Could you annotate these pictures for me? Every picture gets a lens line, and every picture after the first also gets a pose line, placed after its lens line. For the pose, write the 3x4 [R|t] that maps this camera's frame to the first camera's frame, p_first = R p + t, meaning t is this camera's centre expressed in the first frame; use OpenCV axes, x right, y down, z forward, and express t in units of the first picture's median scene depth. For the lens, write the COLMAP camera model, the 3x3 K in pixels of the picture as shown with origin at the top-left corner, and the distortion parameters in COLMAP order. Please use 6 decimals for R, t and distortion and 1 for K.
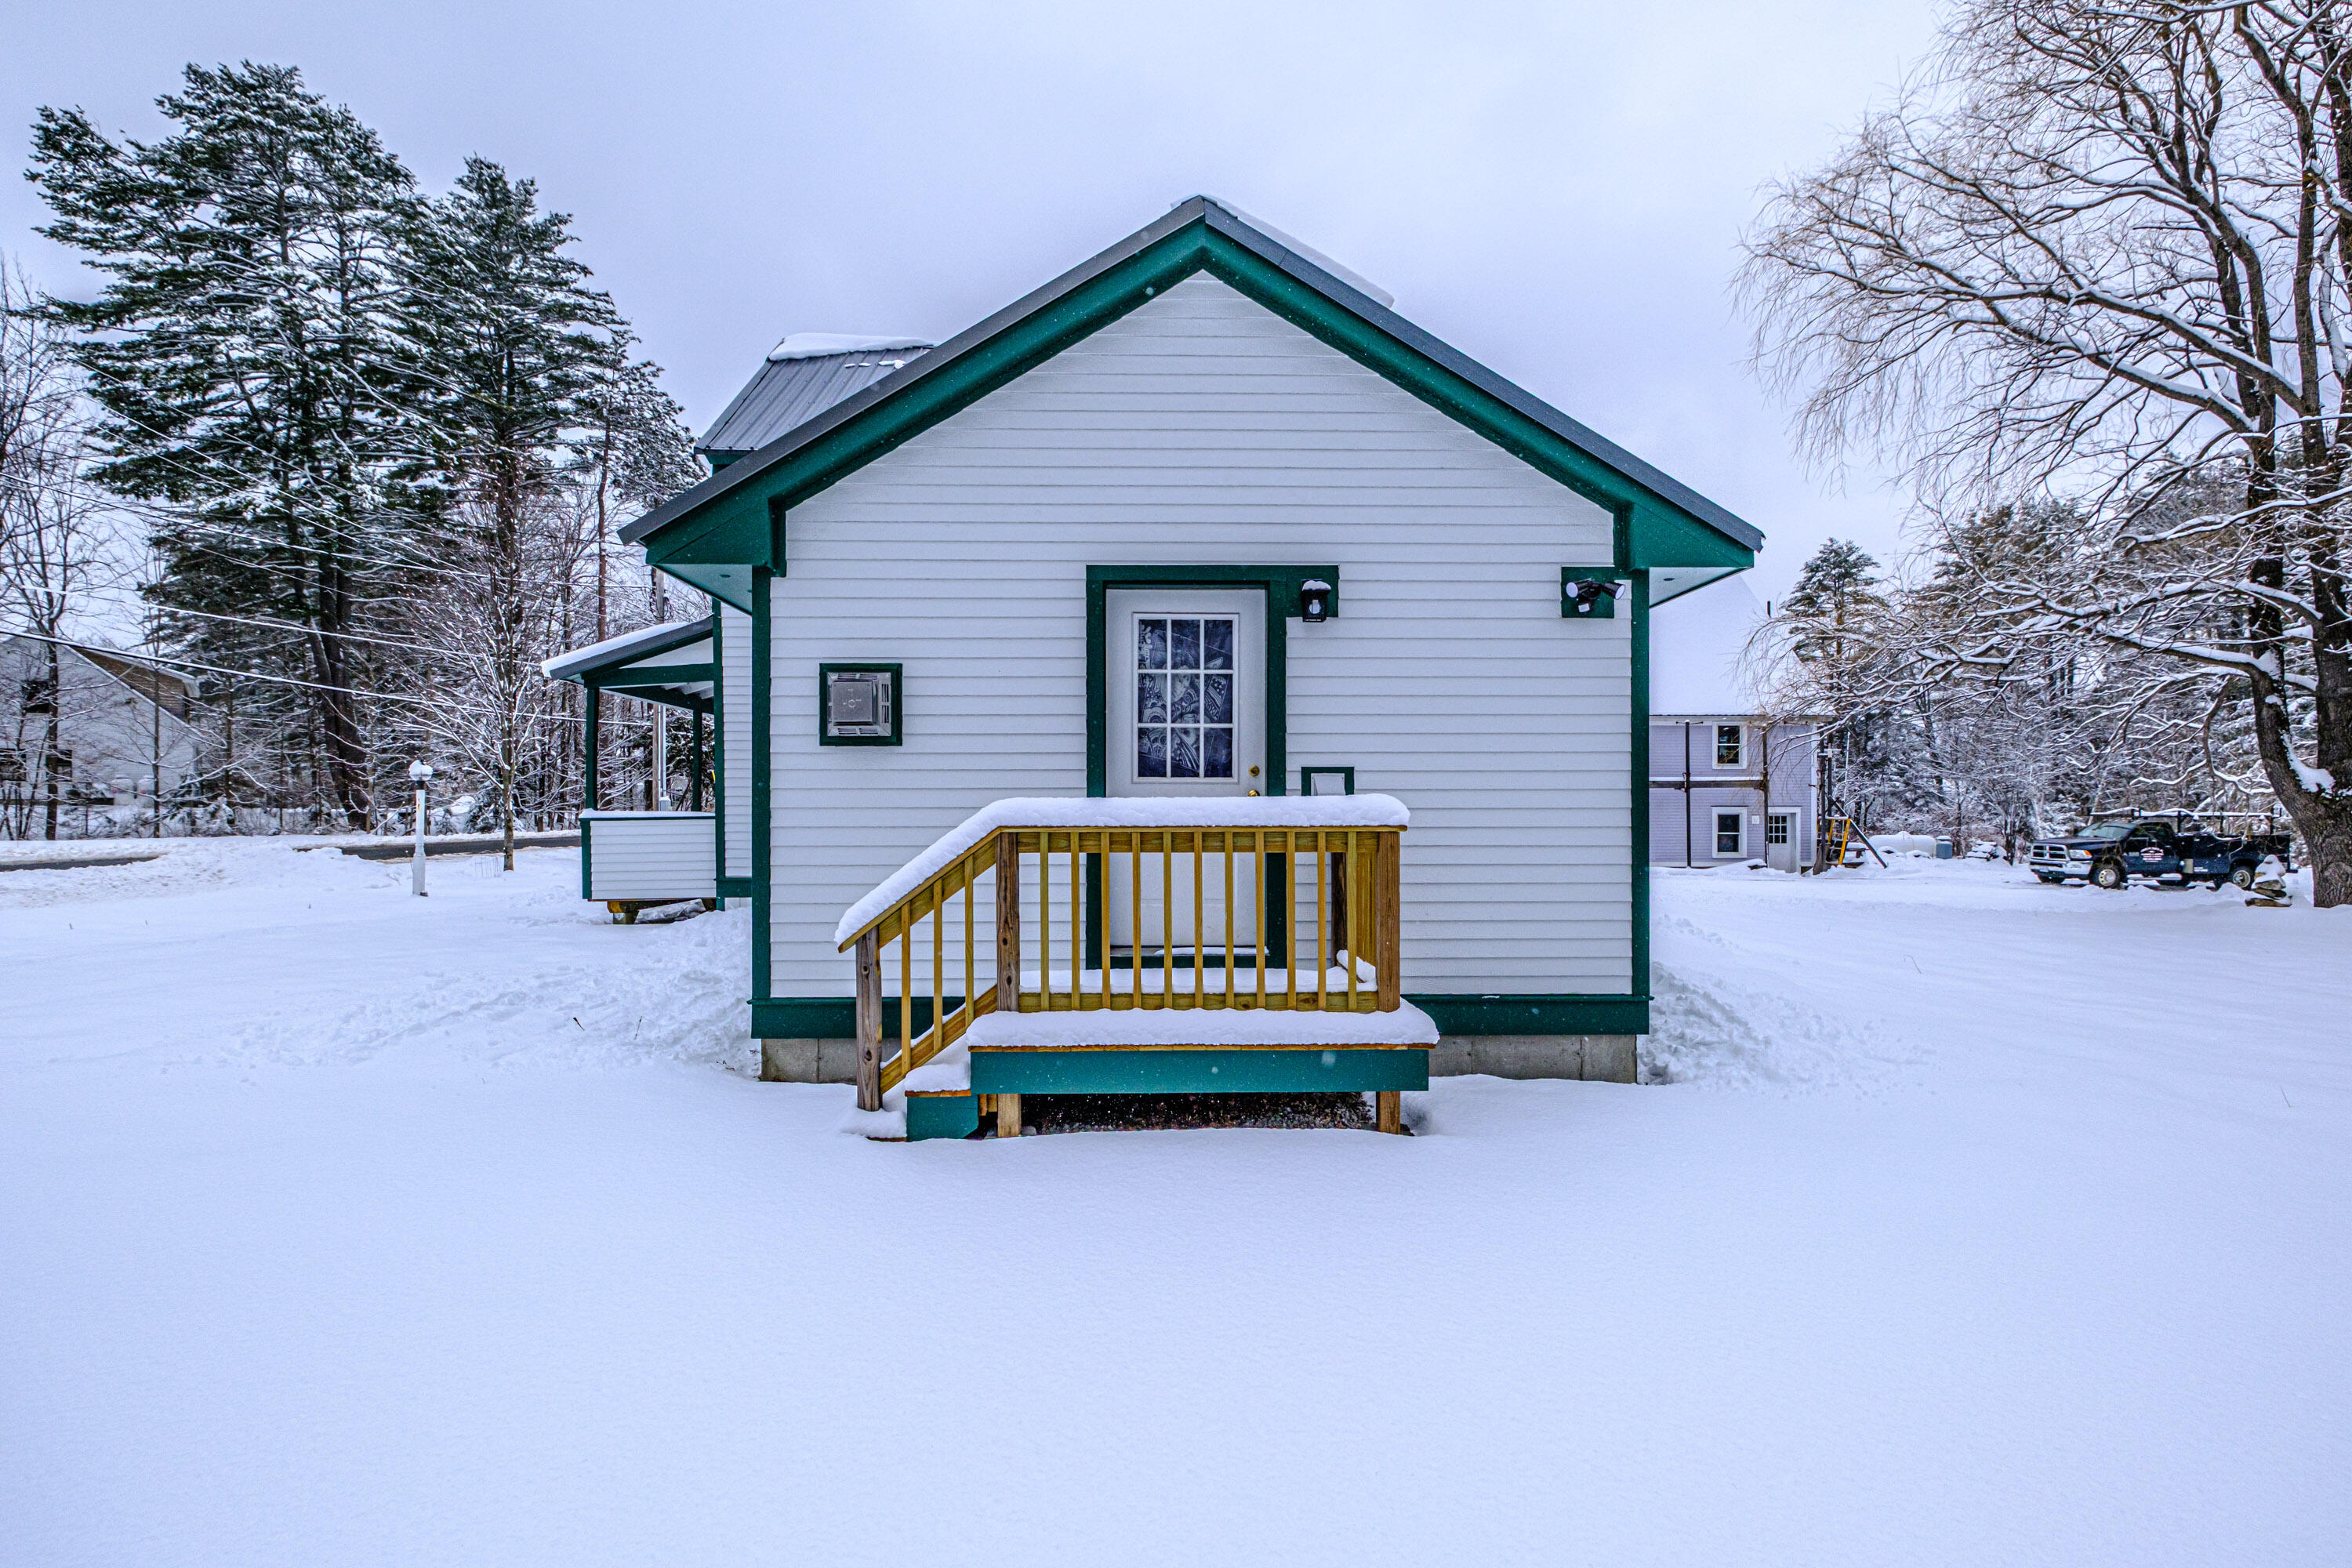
lens RADIAL K [[1107.1, 0, 1165.0], [0, 1107.1, 807.8], [0, 0, 1]] dist [-0.000860, -0.000242]
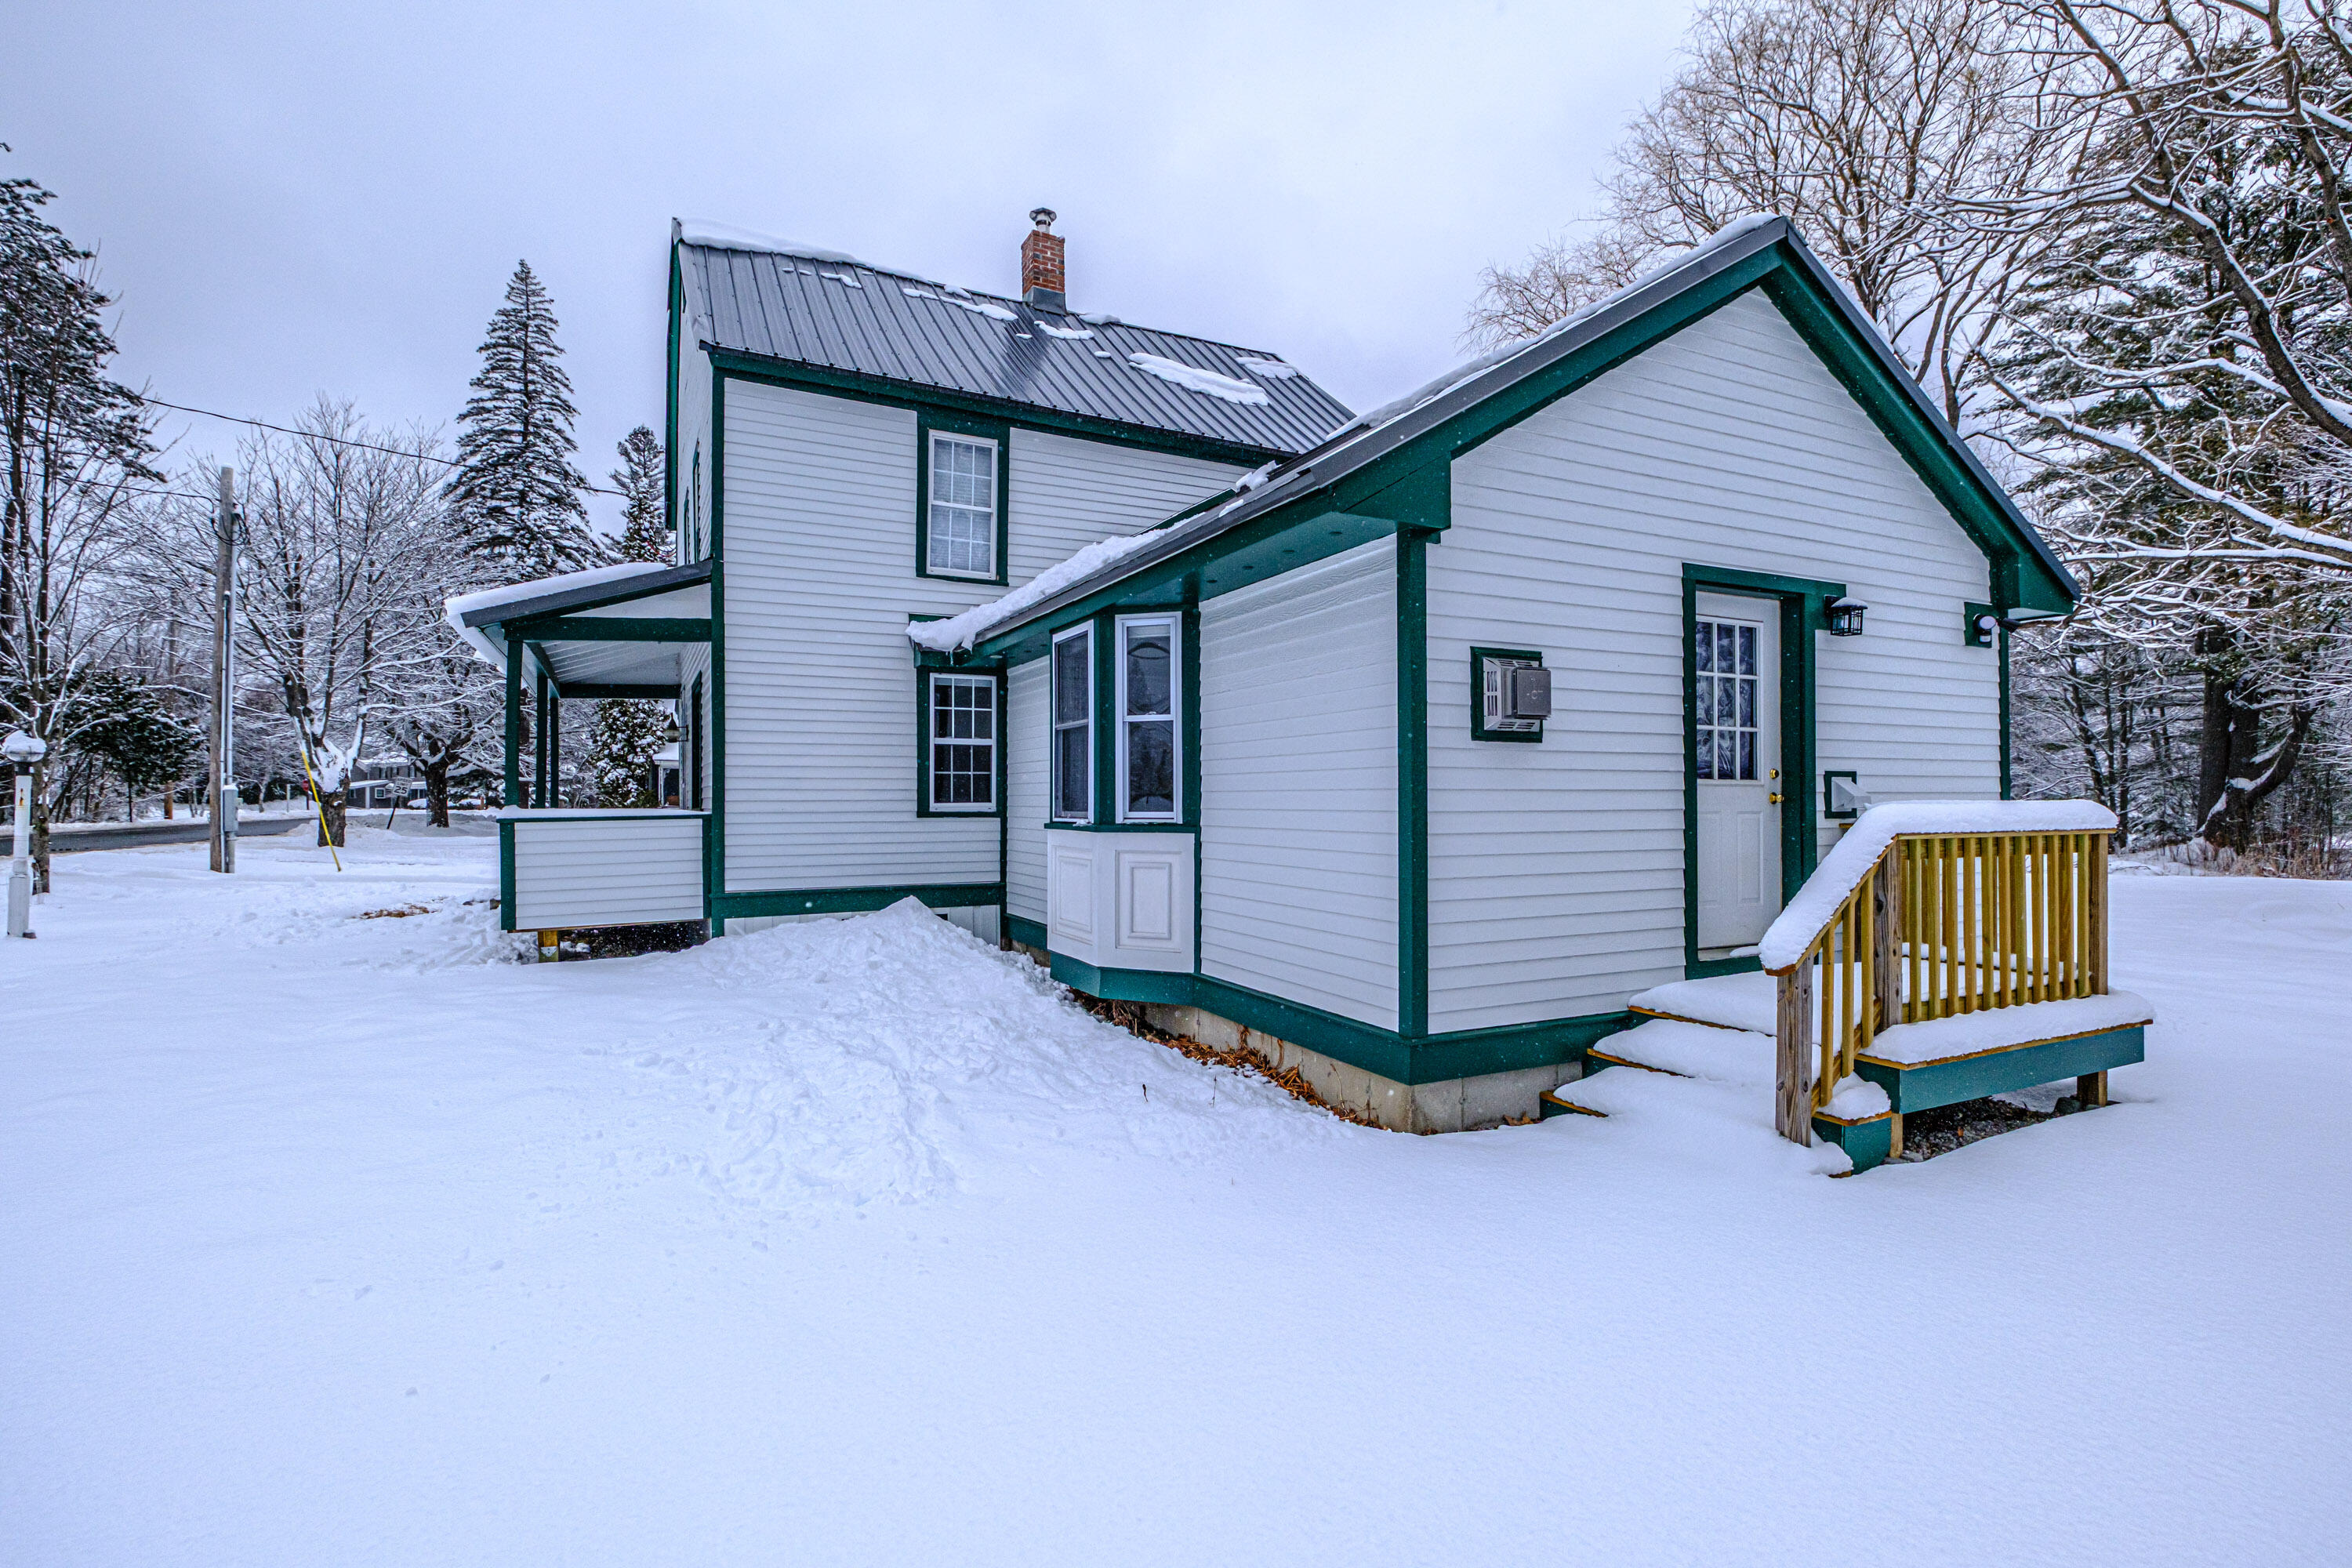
lens RADIAL K [[1108.3, 0, 1148.5], [0, 1108.3, 778.0], [0, 0, 1]] dist [-0.000256, -0.000729]
pose [[0.902710, 0.009742, 0.430138, -0.910344], [-0.002013, 0.999828, -0.018419, -0.009724], [-0.430244, 0.015761, 0.902575, 0.321116]]
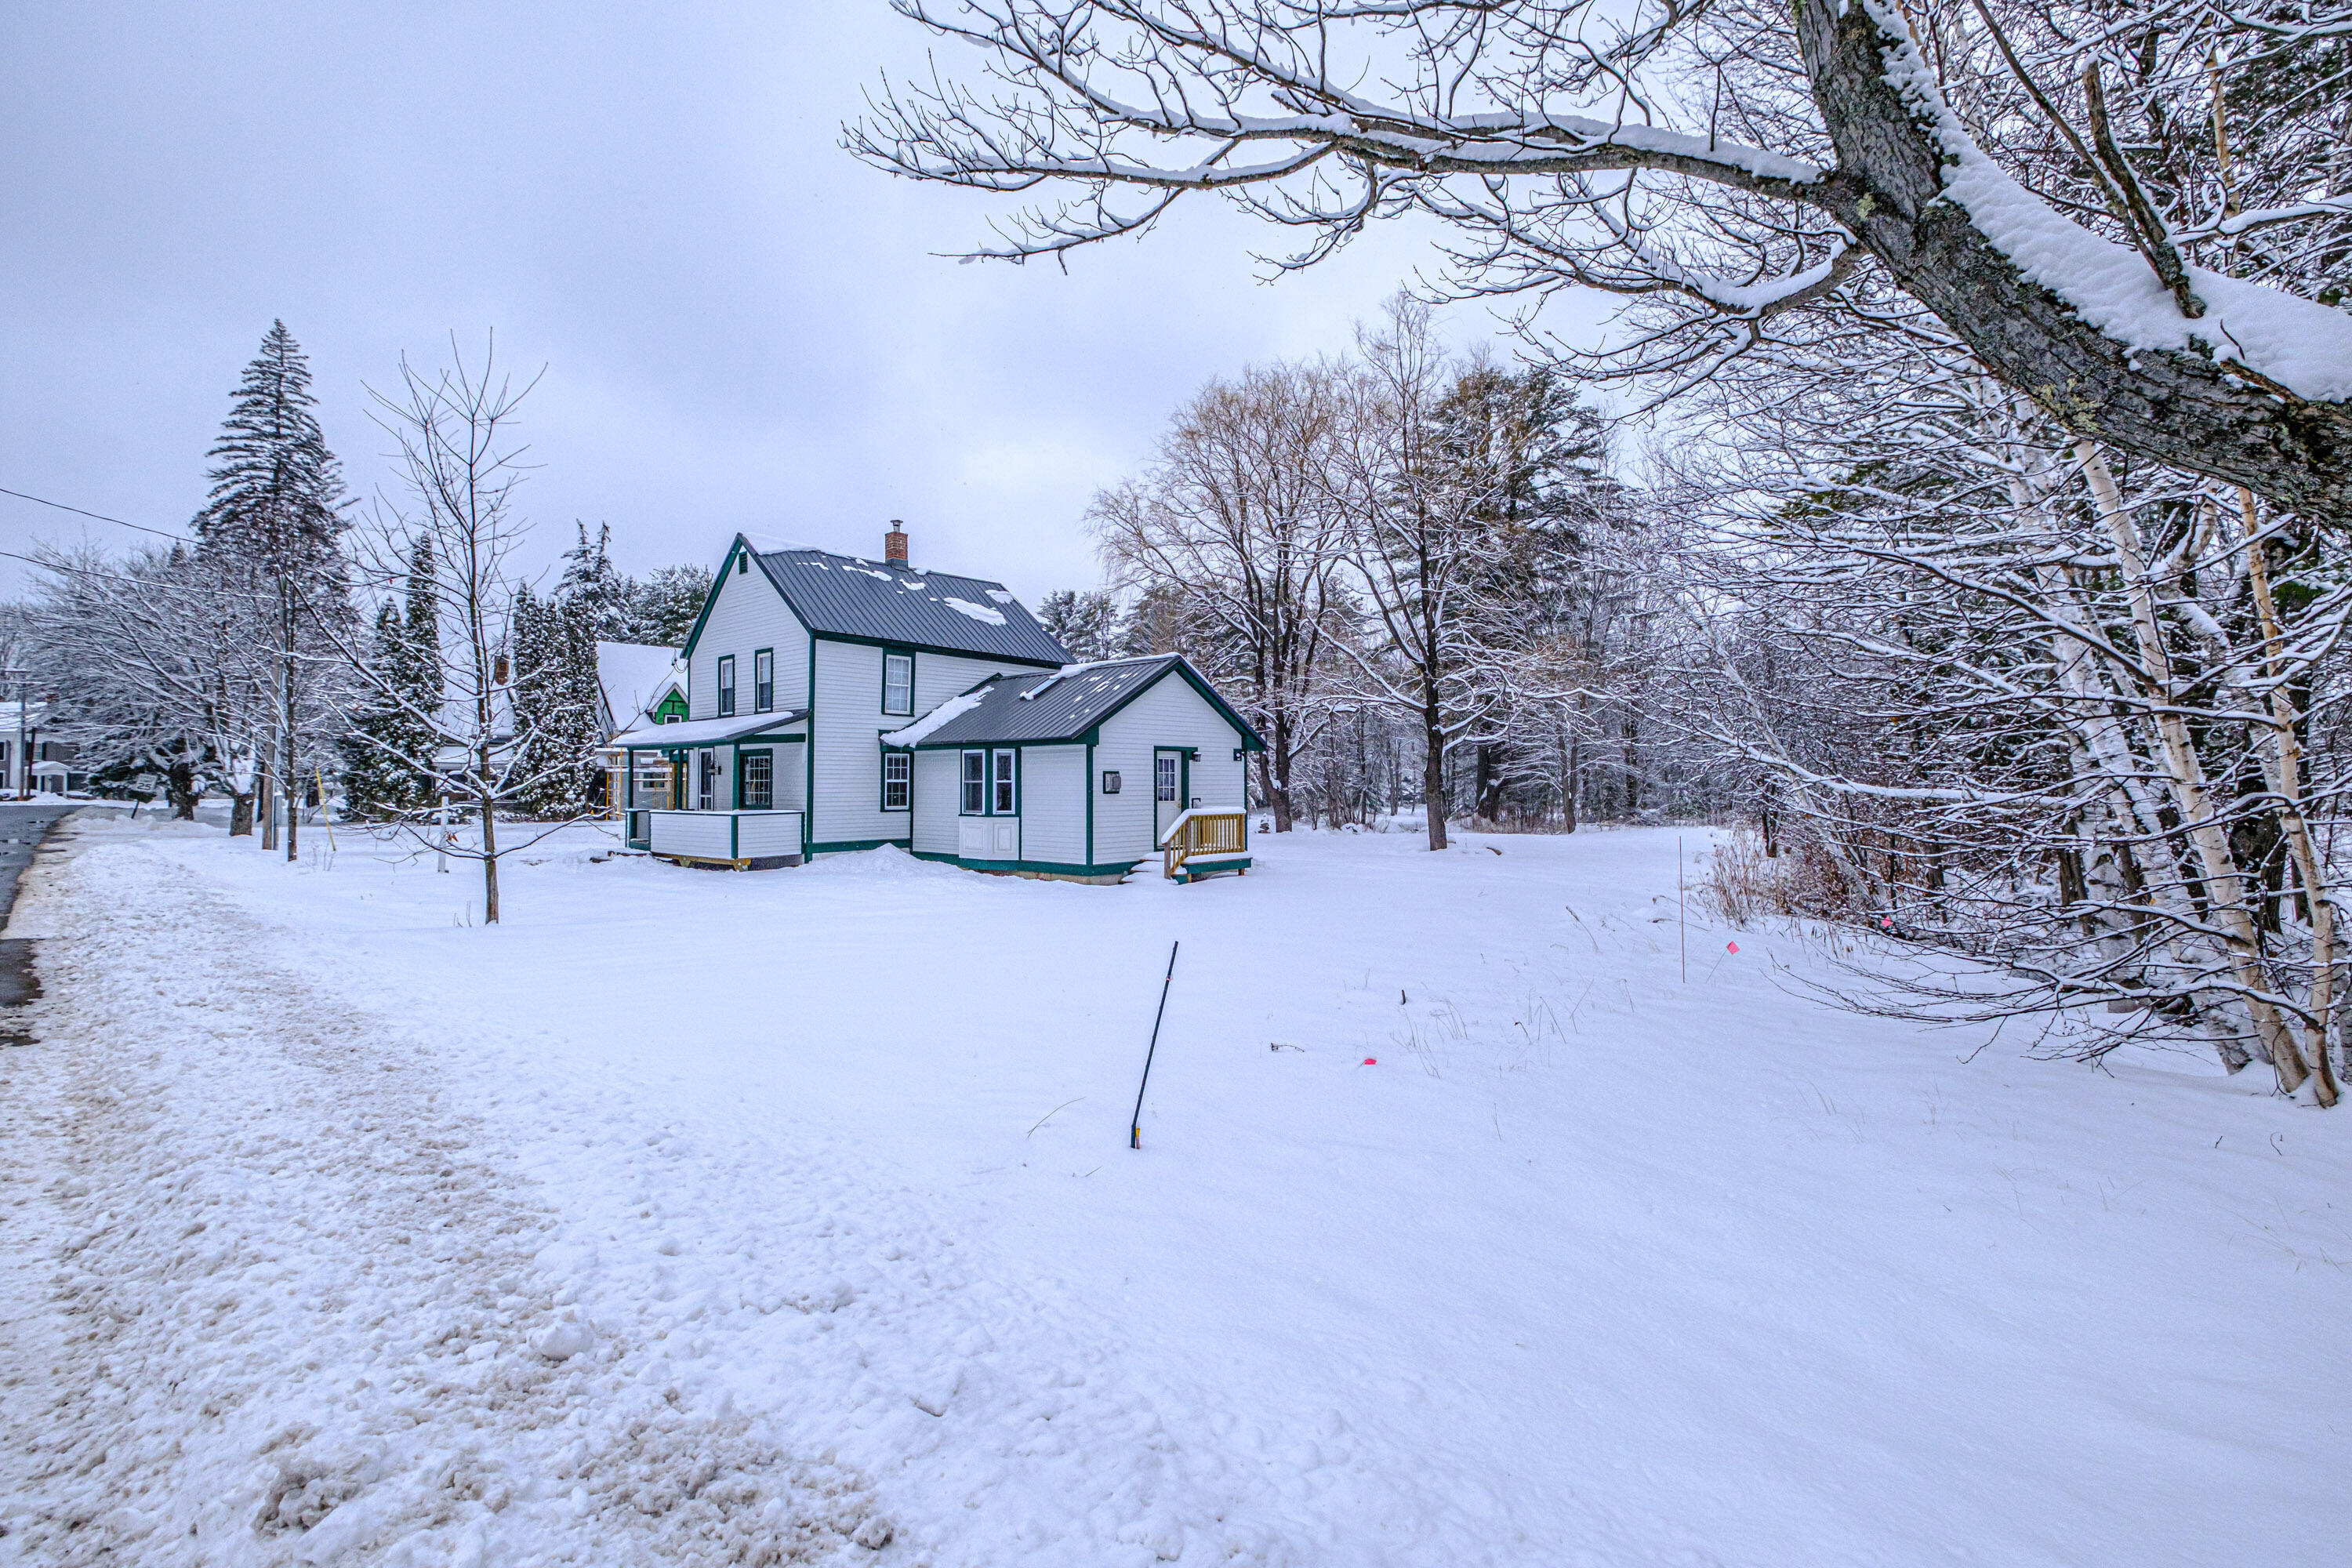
lens RADIAL K [[1107.1, 0, 1165.0], [0, 1107.1, 807.8], [0, 0, 1]] dist [-0.000860, -0.000242]
pose [[0.682927, -0.016107, 0.730309, -2.797789], [-0.001603, 0.999721, 0.023547, -0.095408], [-0.730485, -0.017252, 0.682711, -1.606433]]
